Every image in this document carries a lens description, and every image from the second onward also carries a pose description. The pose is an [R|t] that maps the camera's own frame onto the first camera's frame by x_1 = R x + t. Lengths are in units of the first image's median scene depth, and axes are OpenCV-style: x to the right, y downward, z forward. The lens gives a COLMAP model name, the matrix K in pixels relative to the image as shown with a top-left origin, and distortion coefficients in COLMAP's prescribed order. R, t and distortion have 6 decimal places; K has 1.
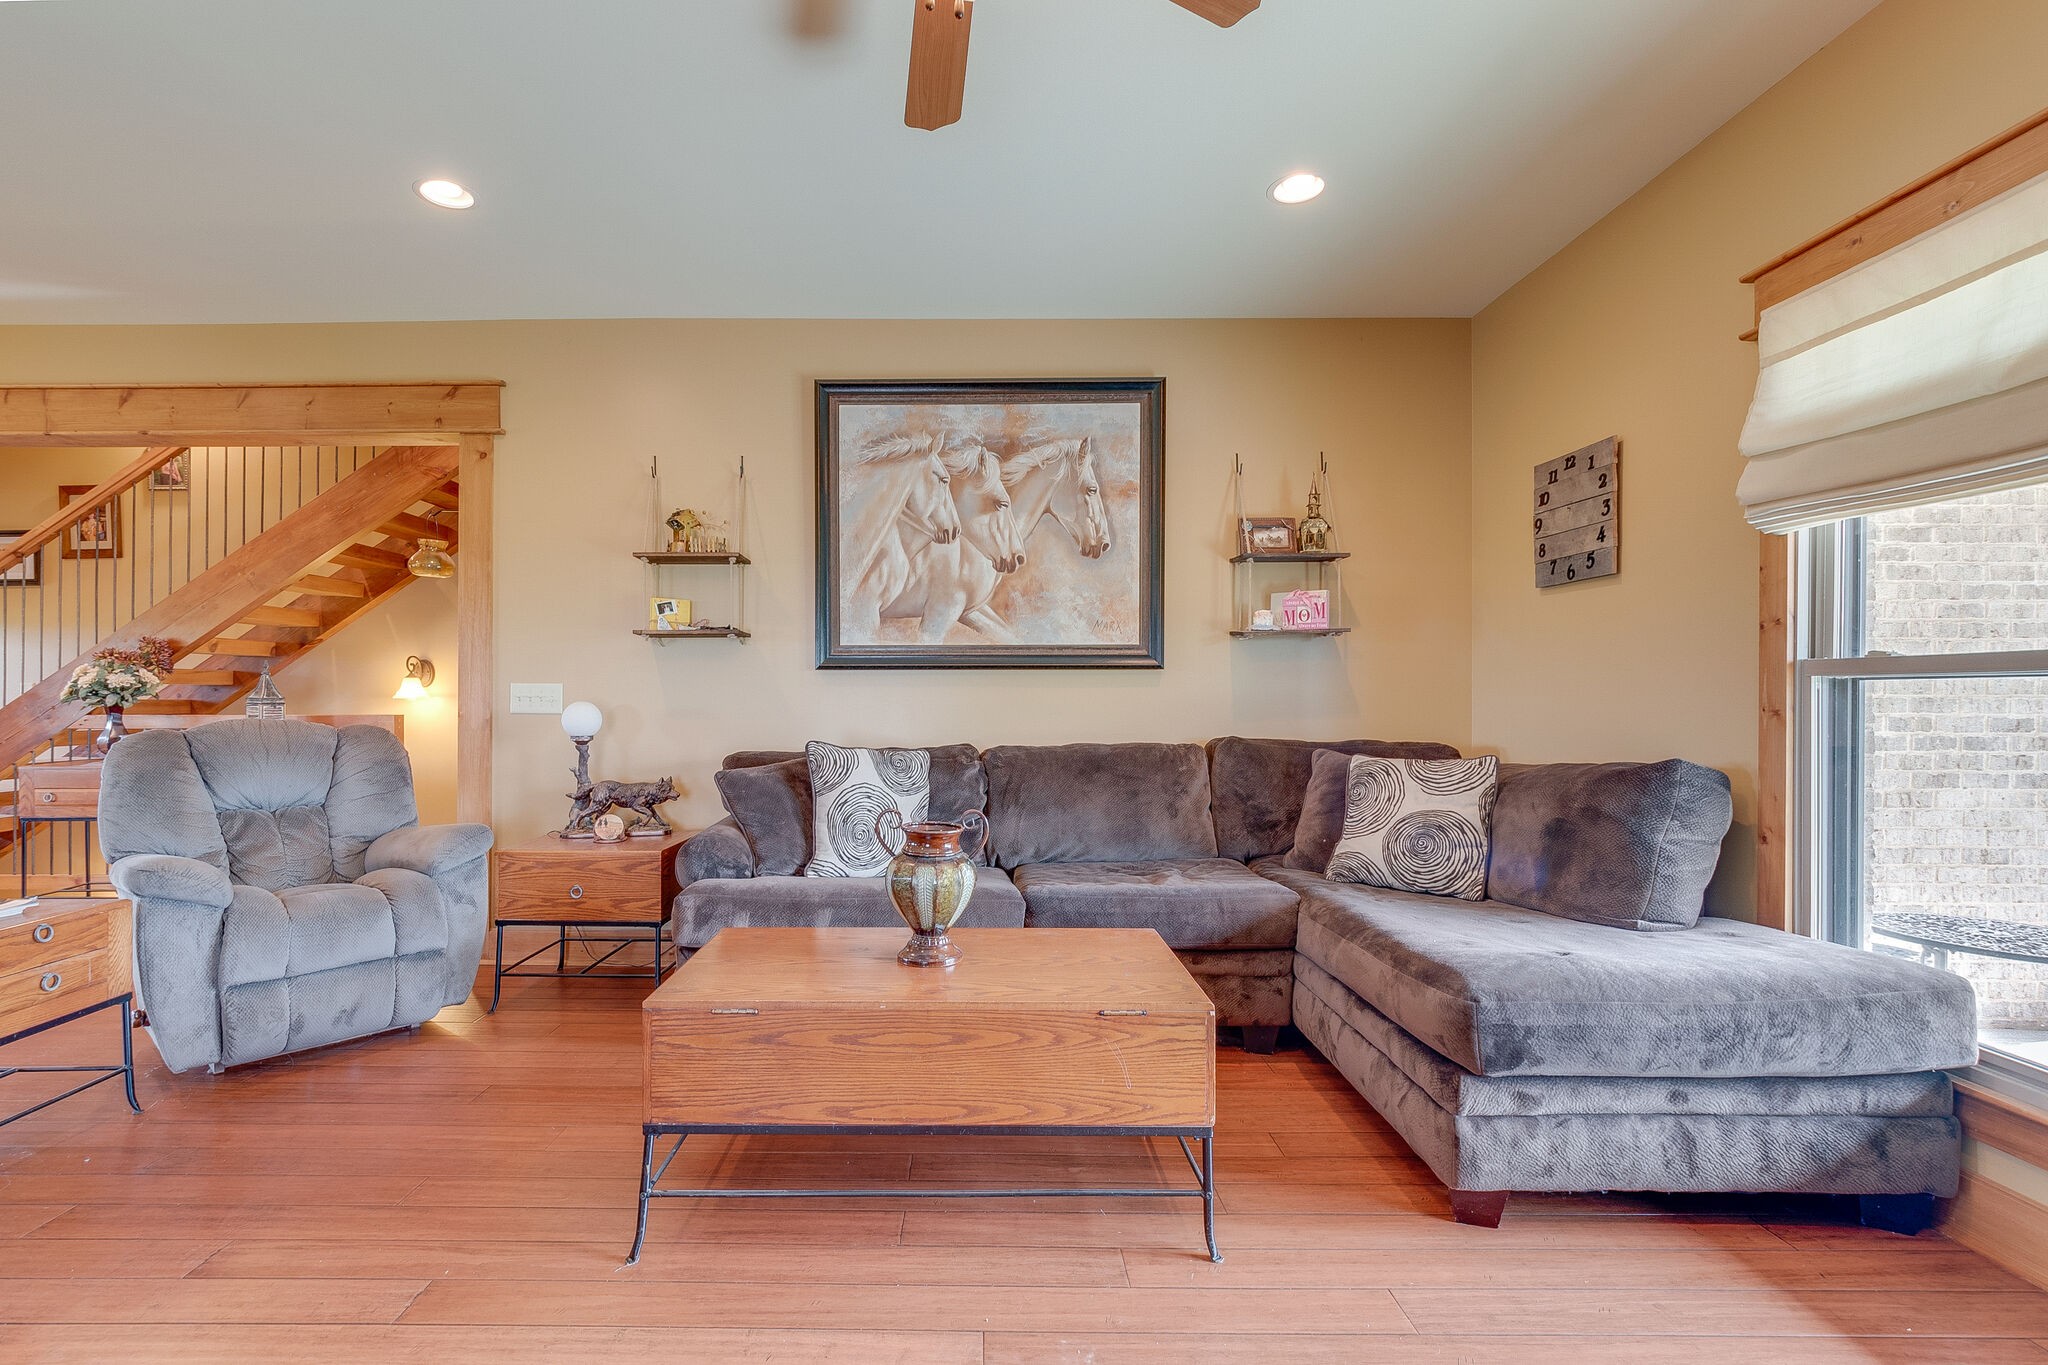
lens RADIAL K [[931.0, 0, 1013.6], [0, 931.0, 694.6], [0, 0, 1]] dist [0.001463, -0.002444]
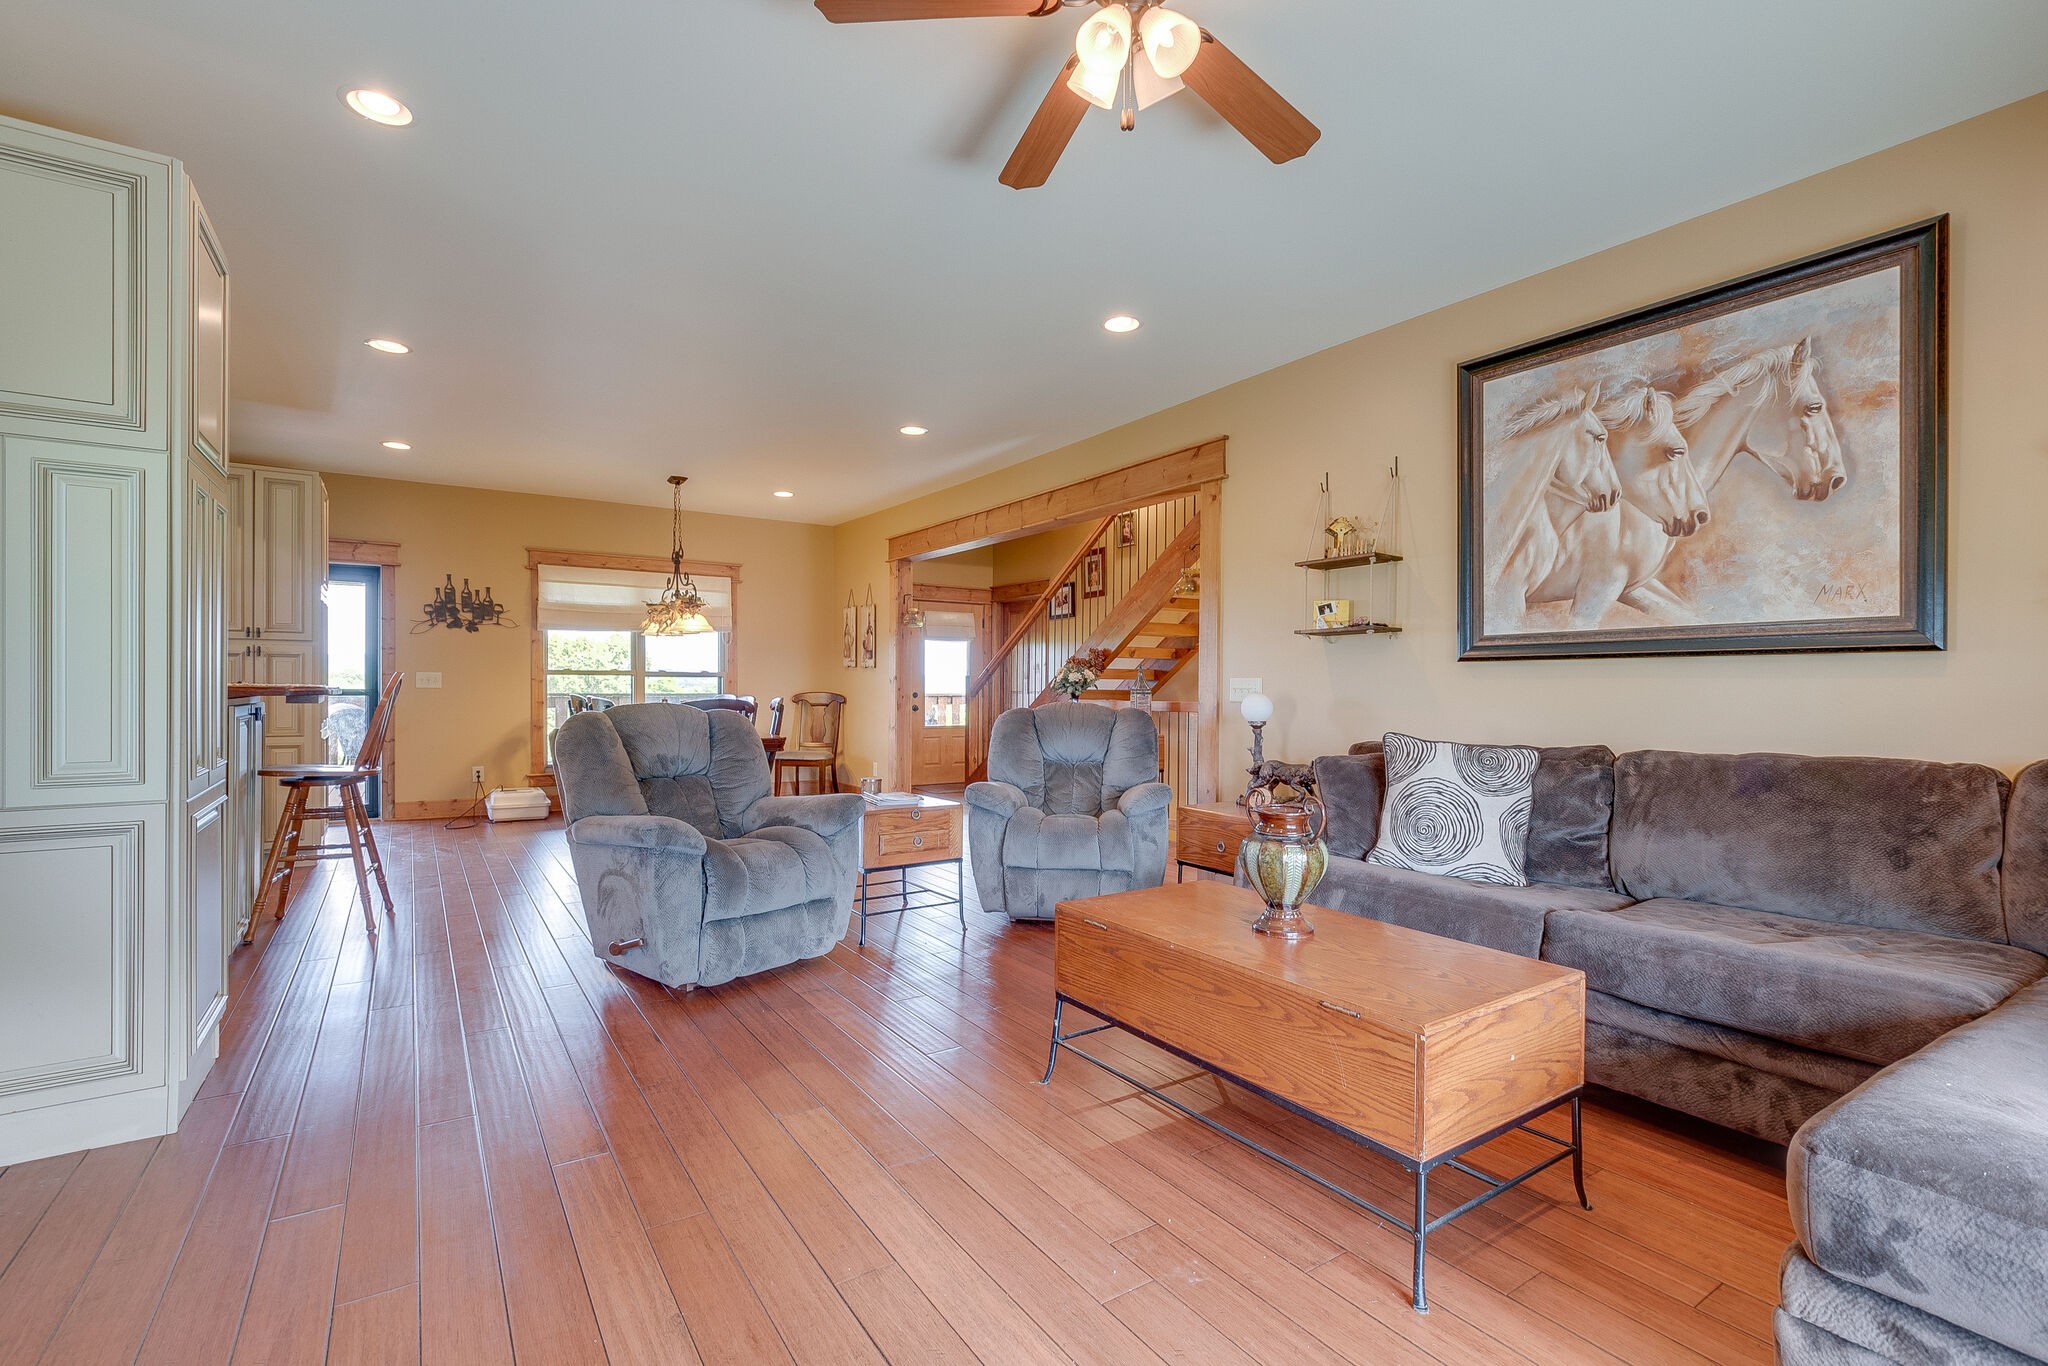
lens RADIAL K [[931.0, 0, 1016.7], [0, 931.0, 685.7], [0, 0, 1]] dist [0.001463, -0.002444]
pose [[0.558124, 0.001220, -0.829756, 0.341406], [-0.003236, 0.999995, -0.000706, 0.000475], [0.829751, 0.003079, 0.558125, 0.075609]]
